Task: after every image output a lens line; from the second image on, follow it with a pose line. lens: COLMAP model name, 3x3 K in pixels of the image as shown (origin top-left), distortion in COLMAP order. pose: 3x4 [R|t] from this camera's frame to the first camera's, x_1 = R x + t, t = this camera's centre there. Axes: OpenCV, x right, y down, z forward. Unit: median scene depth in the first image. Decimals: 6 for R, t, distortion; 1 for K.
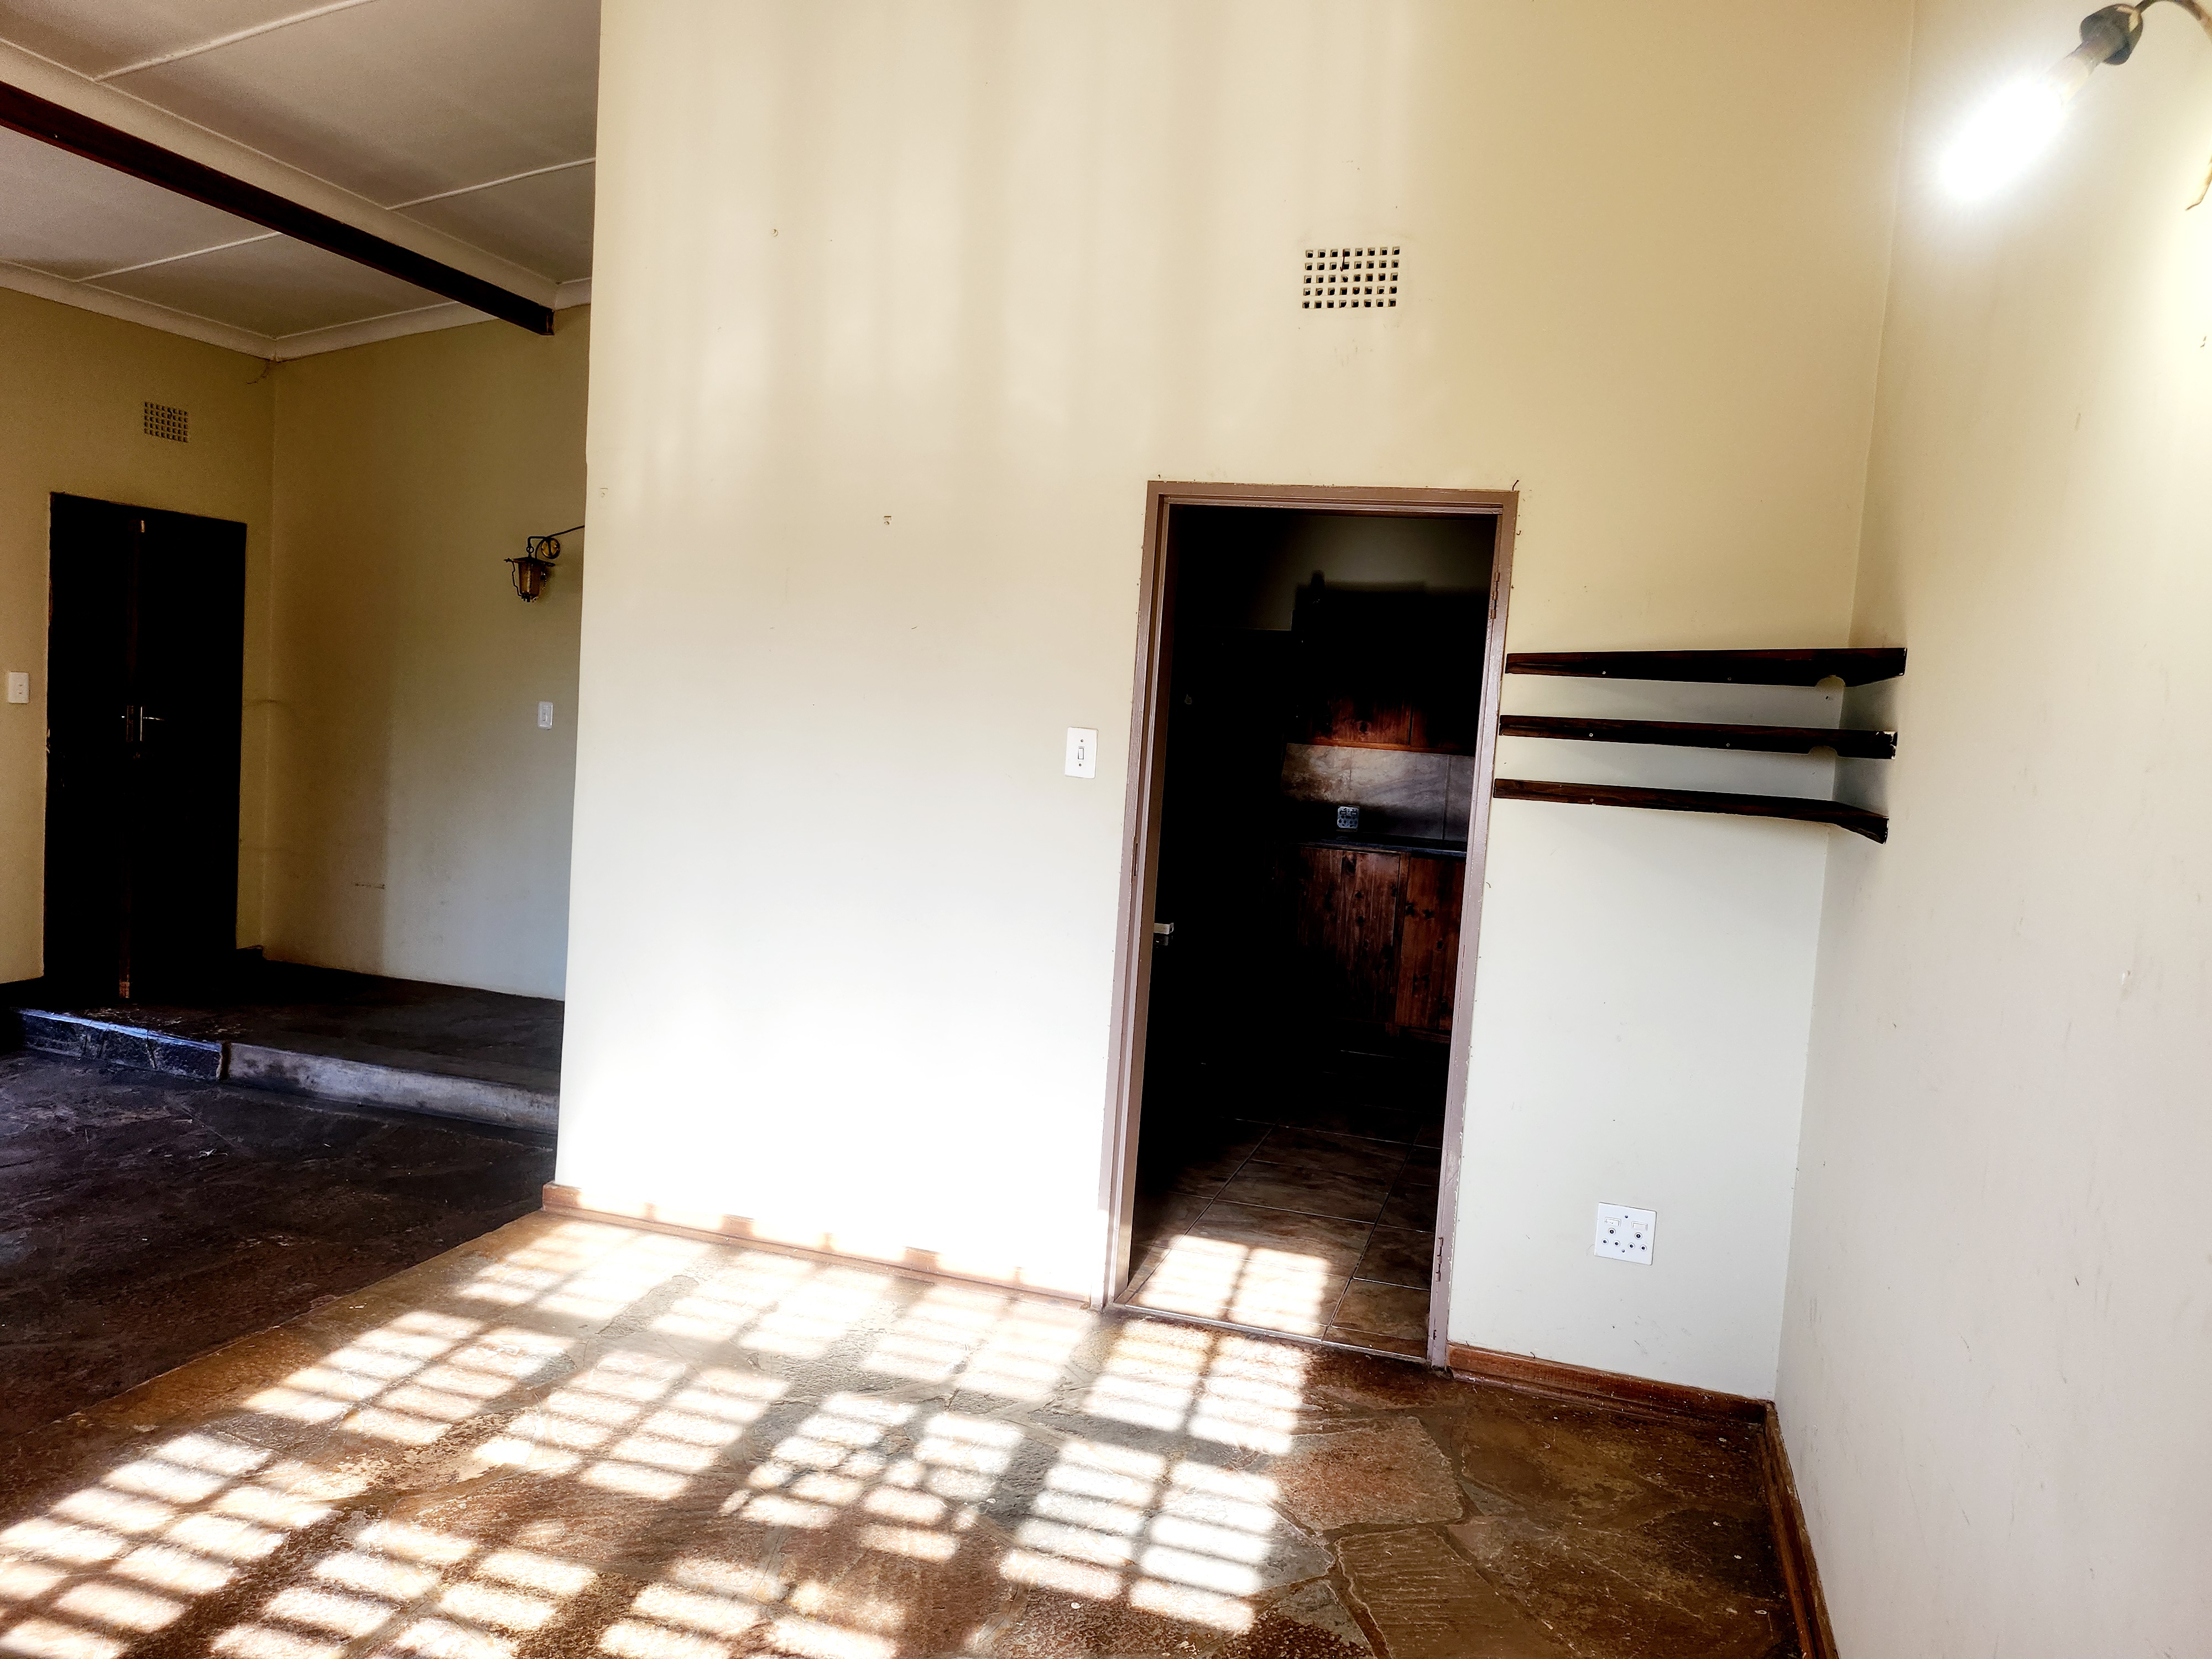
lens RADIAL K [[1553.0, 0, 1134.3], [0, 1553.0, 830.1], [0, 0, 1]] dist [0.068708, -0.077537]
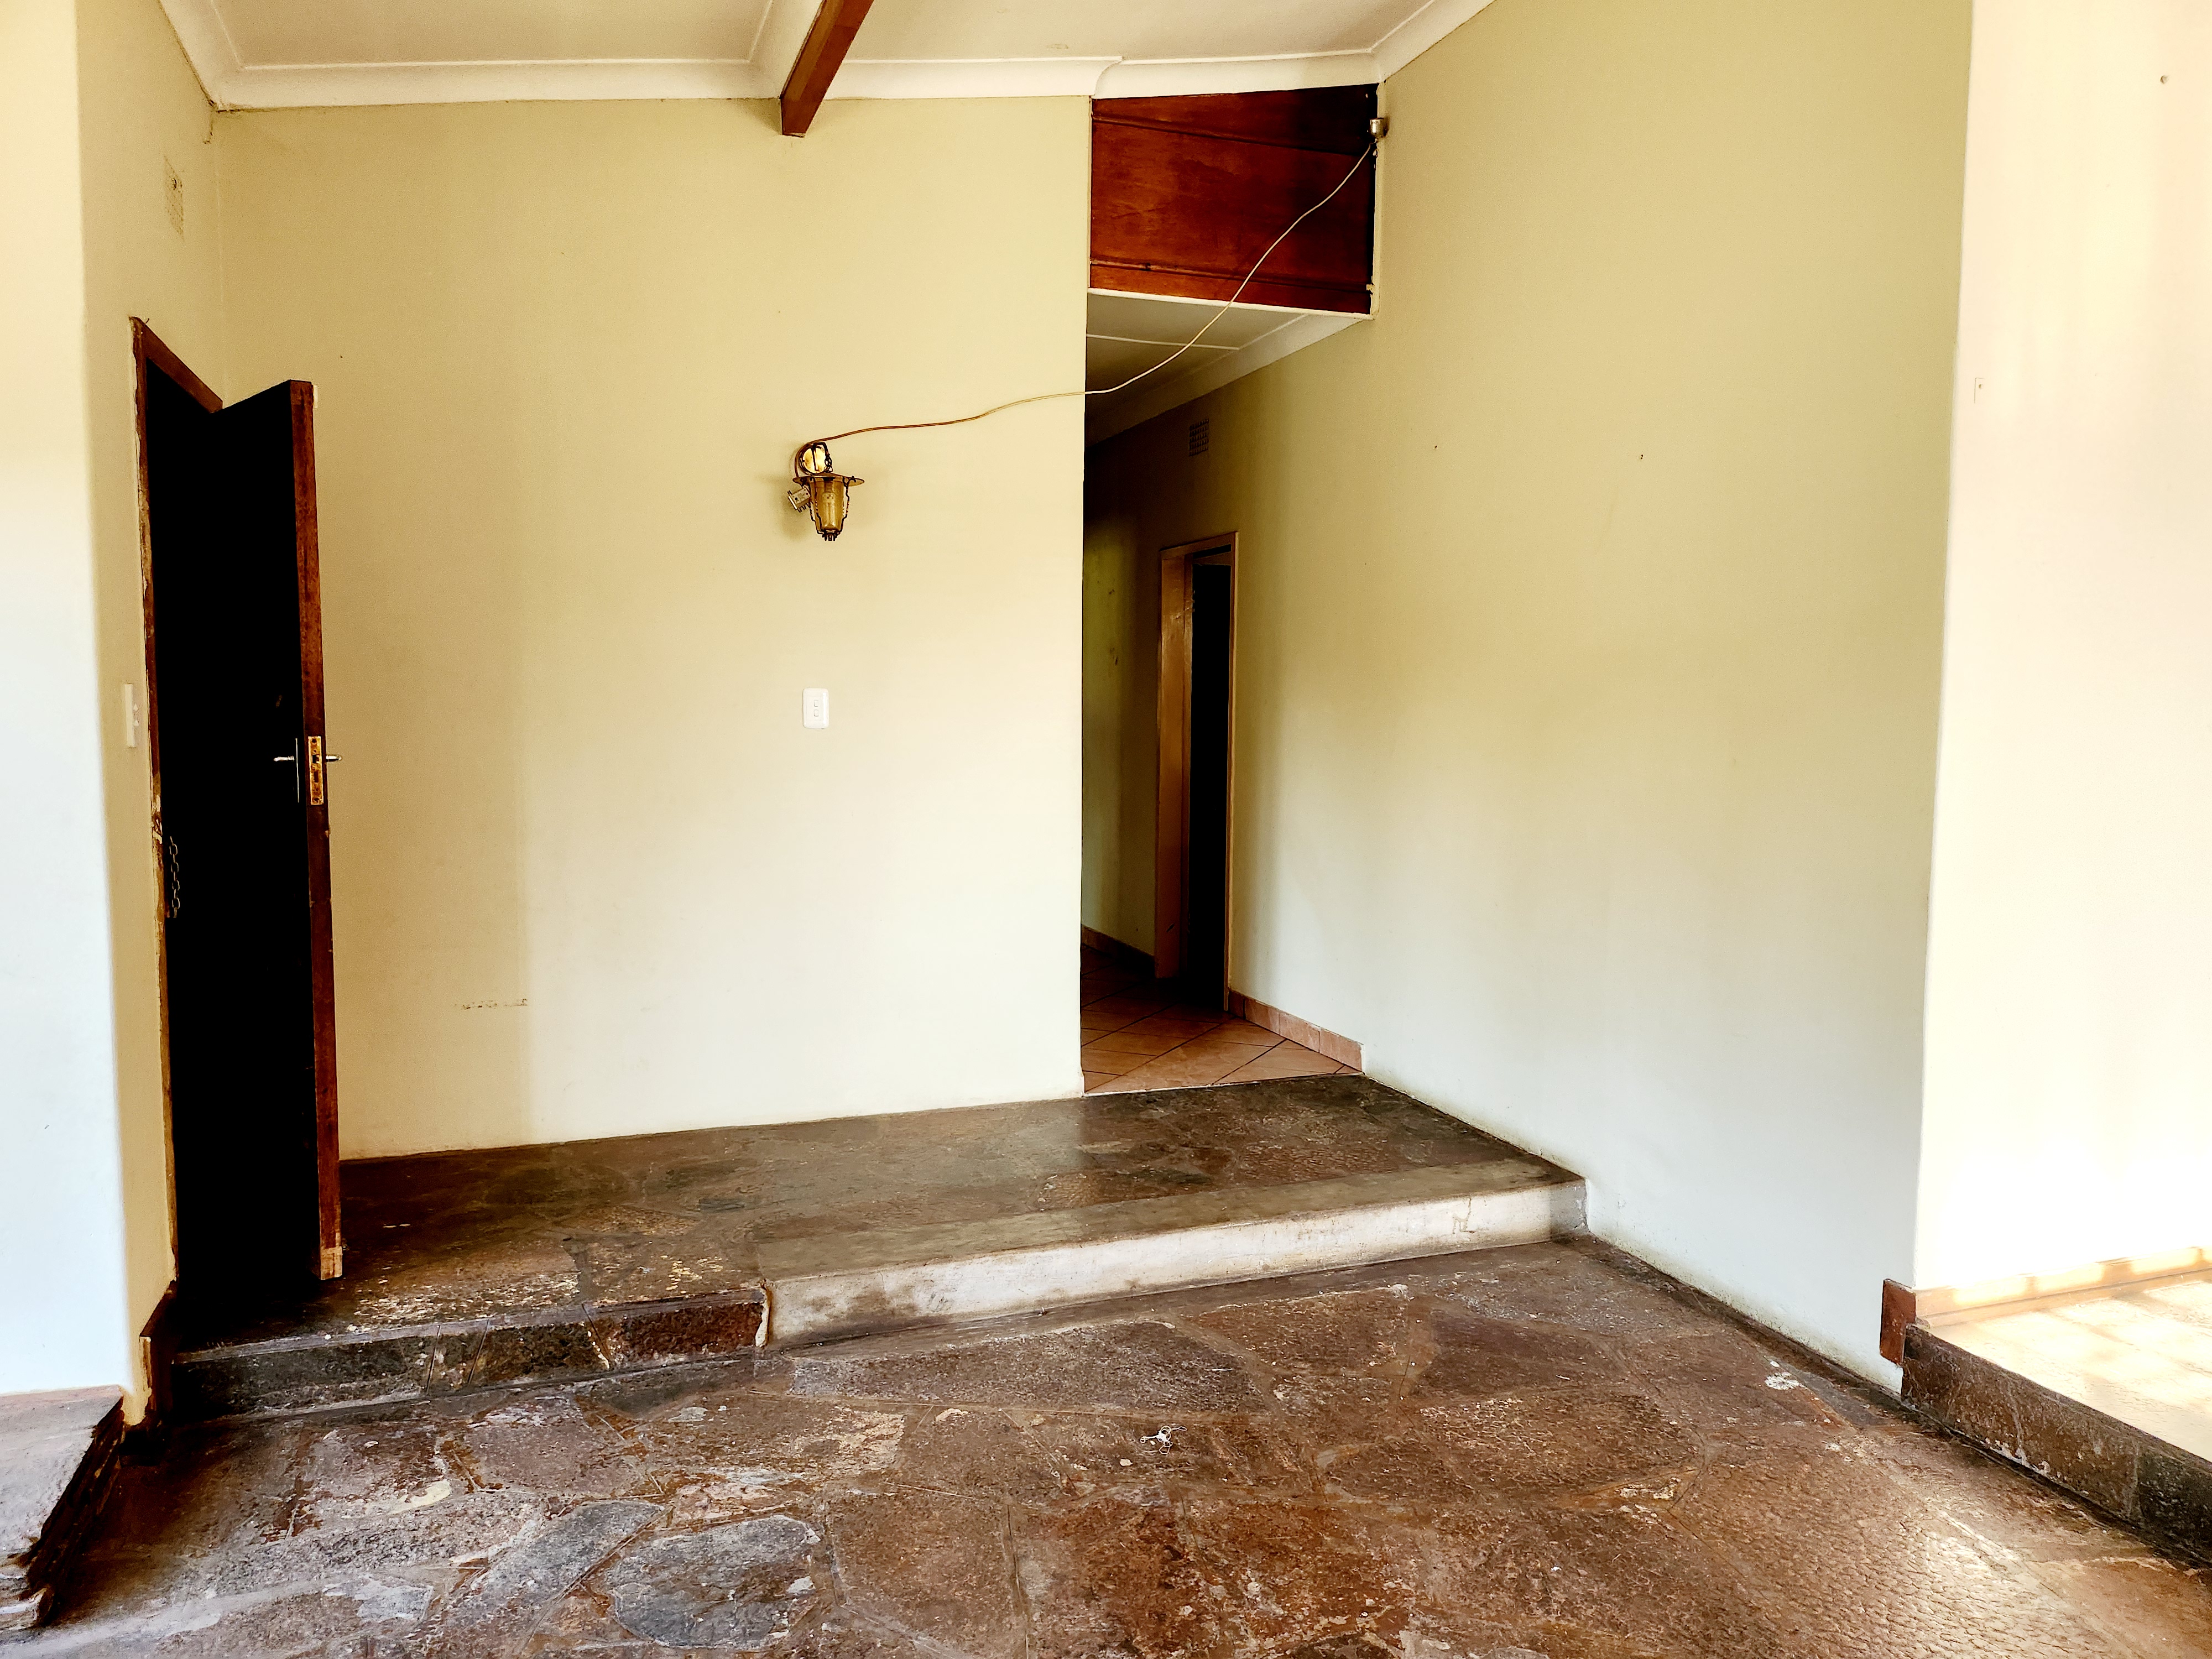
lens RADIAL K [[1553.0, 0, 1125.4], [0, 1553.0, 834.3], [0, 0, 1]] dist [0.068708, -0.077537]
pose [[0.791159, -0.115016, 0.600698, -1.198810], [0.092388, 0.993363, 0.068519, -0.092351], [-0.604592, 0.001288, 0.796534, 0.663718]]
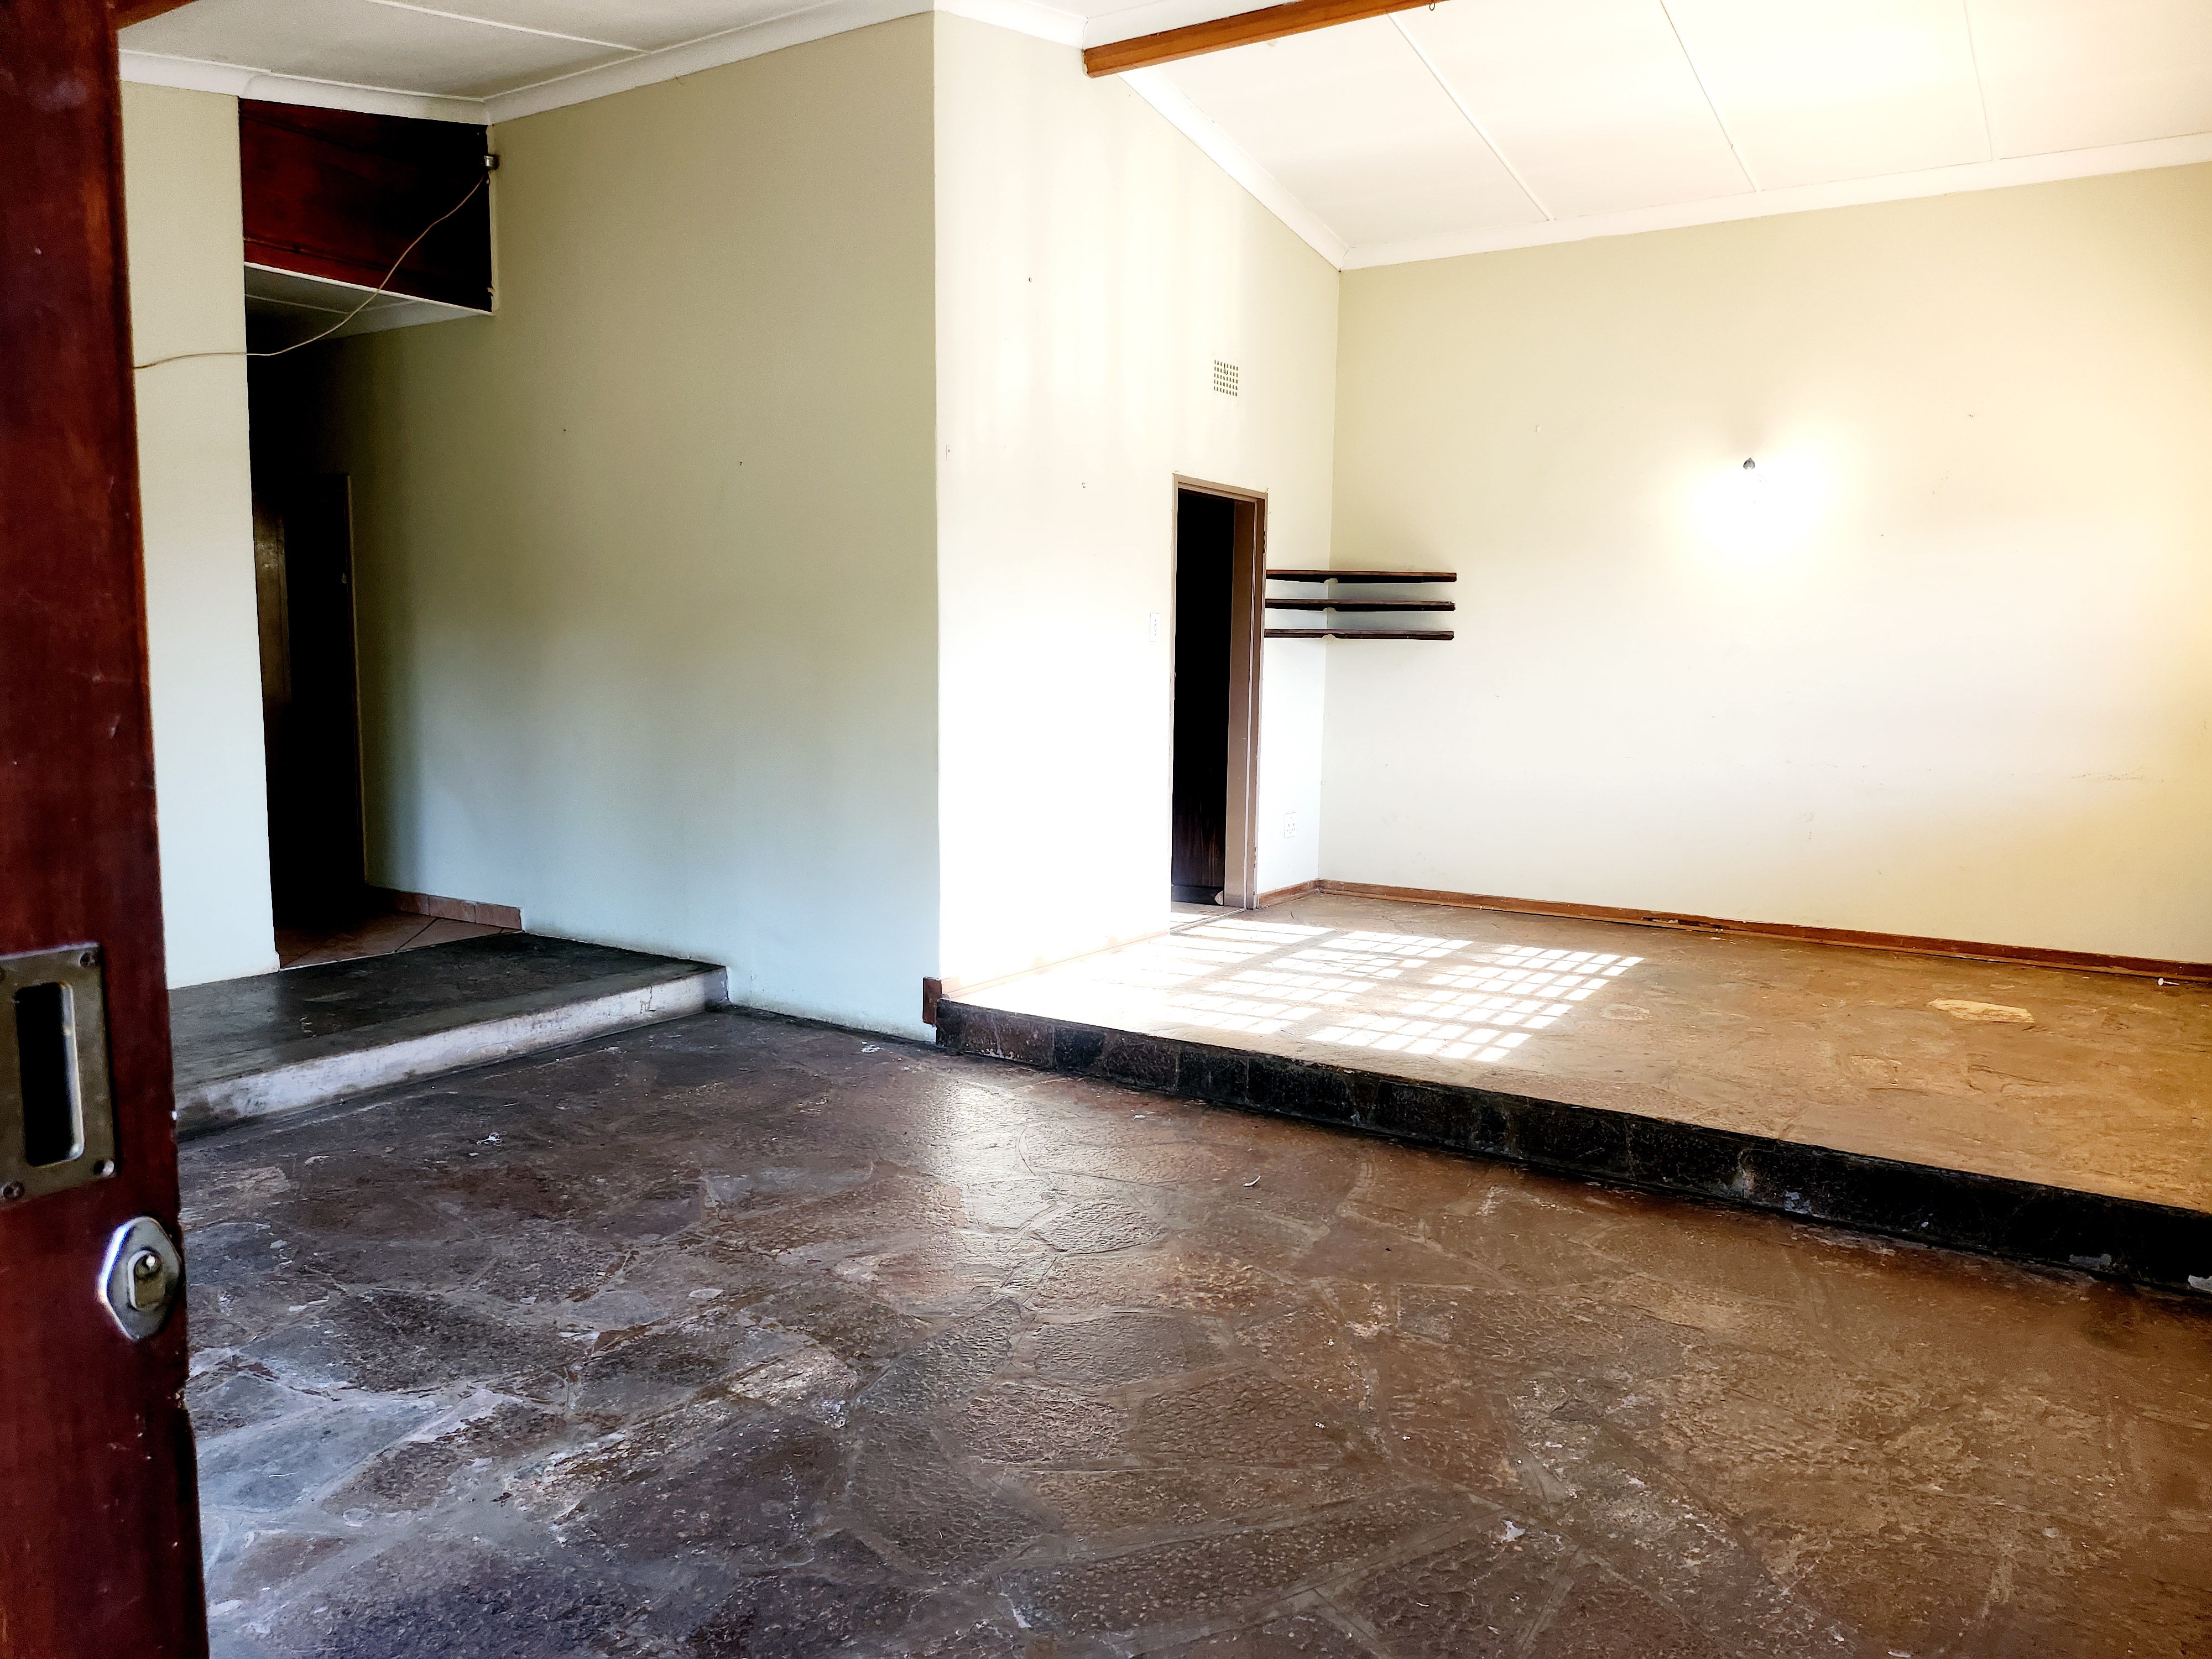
lens RADIAL K [[1553.0, 0, 1149.2], [0, 1553.0, 841.1], [0, 0, 1]] dist [0.068708, -0.077537]
pose [[0.258929, -0.182060, 0.948583, -1.659097], [0.074654, 0.982910, 0.168271, -0.103084], [-0.963007, 0.027245, 0.268095, 0.512289]]
